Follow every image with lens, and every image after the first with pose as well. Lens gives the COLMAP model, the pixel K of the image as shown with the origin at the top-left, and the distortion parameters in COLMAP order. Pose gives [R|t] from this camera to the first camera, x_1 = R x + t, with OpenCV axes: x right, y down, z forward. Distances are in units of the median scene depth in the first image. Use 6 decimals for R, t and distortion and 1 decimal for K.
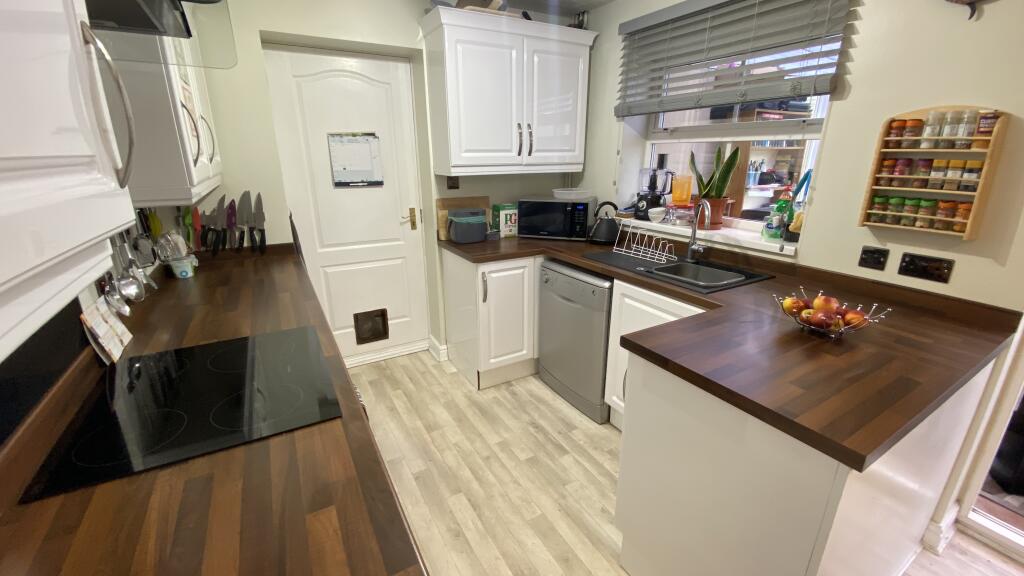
lens RADIAL K [[419.0, 0, 517.7], [0, 419.0, 286.6], [0, 0, 1]] dist [0.000442, -0.000188]
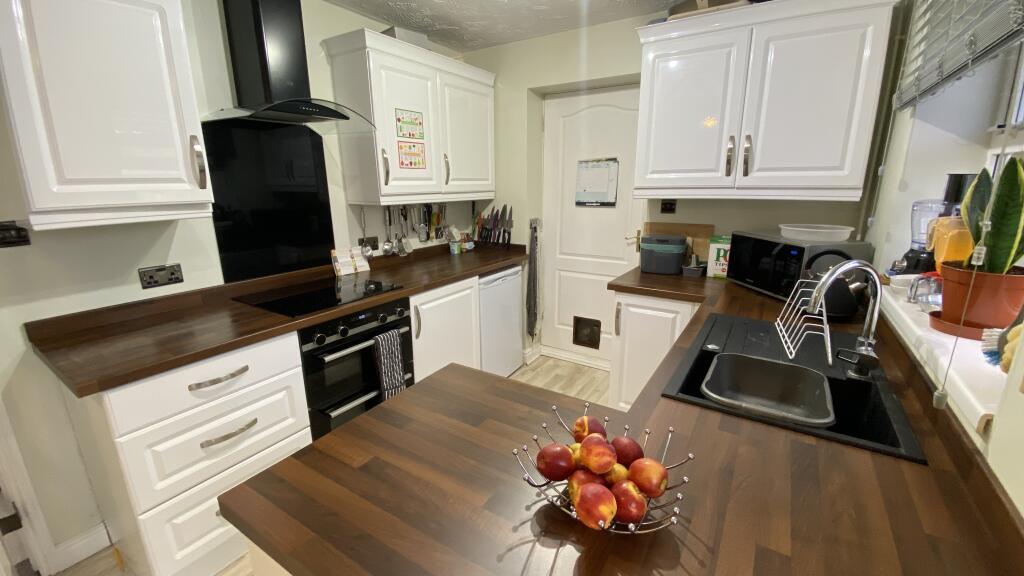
lens RADIAL K [[419.0, 0, 515.2], [0, 419.0, 286.0], [0, 0, 1]] dist [0.000442, -0.000188]
pose [[0.446592, 0.209430, -0.869882, 0.556213], [-0.256575, 0.961365, 0.099731, -0.093112], [0.857161, 0.178651, 0.483073, 0.323947]]
